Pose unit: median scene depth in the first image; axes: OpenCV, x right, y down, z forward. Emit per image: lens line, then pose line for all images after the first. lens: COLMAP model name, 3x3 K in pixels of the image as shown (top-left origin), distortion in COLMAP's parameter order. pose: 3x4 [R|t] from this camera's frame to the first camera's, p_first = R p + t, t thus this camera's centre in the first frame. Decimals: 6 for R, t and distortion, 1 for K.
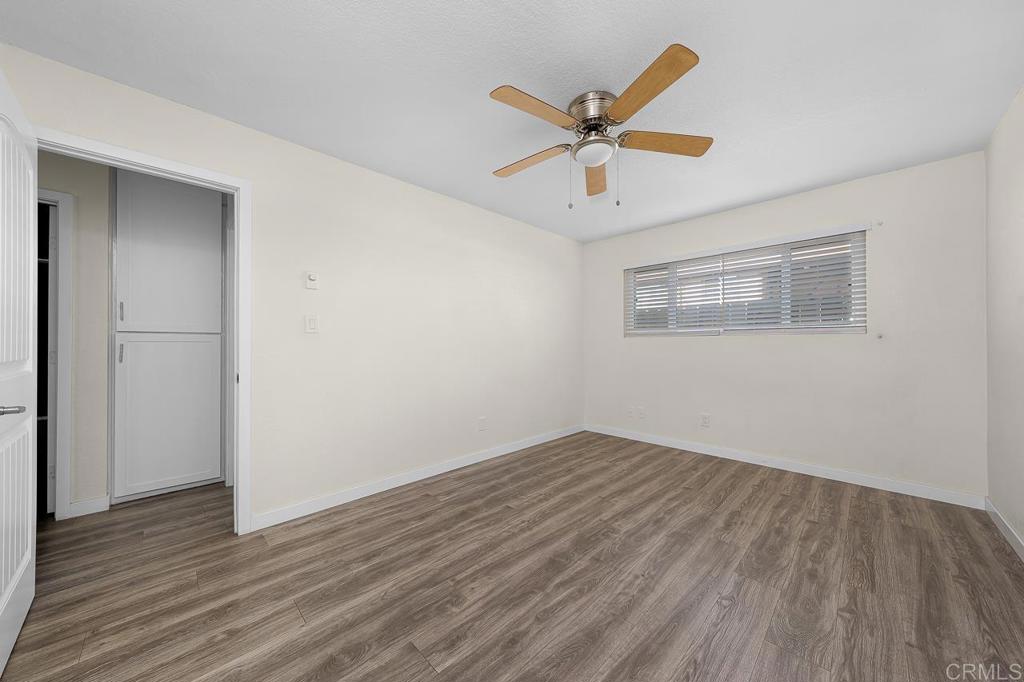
lens RADIAL K [[365.4, 0, 514.2], [0, 365.4, 338.9], [0, 0, 1]] dist [0.000102, -0.000002]
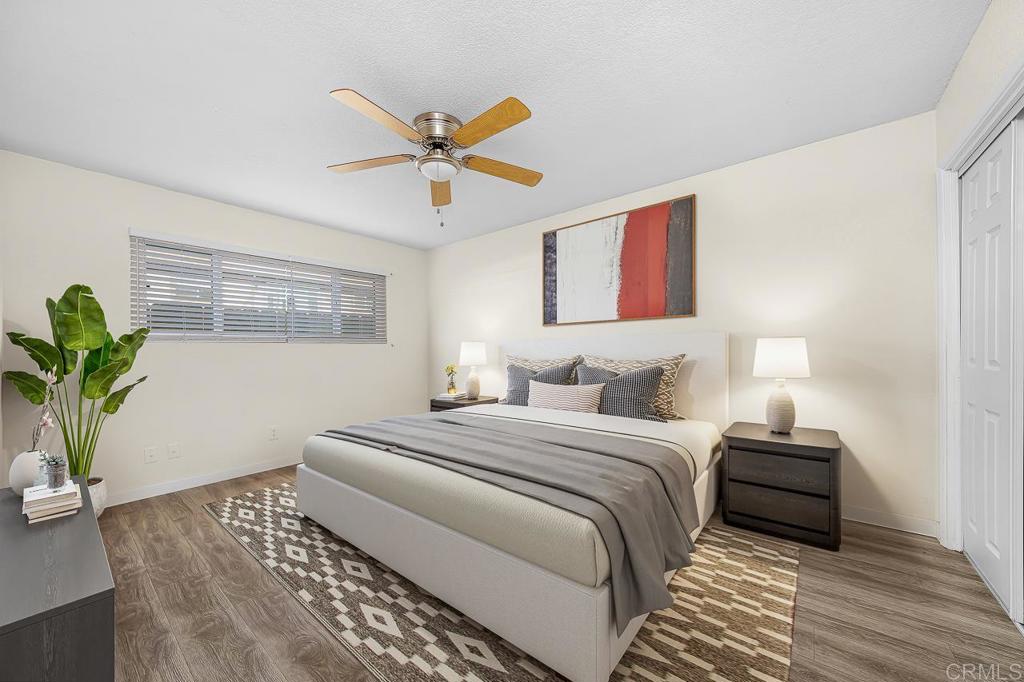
lens RADIAL K [[365.4, 0, 514.2], [0, 365.4, 338.9], [0, 0, 1]] dist [0.000102, -0.000002]
pose [[-0.091239, 0.017500, 0.995675, -0.500517], [-0.016001, 0.999691, -0.019036, -0.011426], [-0.995700, -0.017669, -0.090931, 0.493043]]
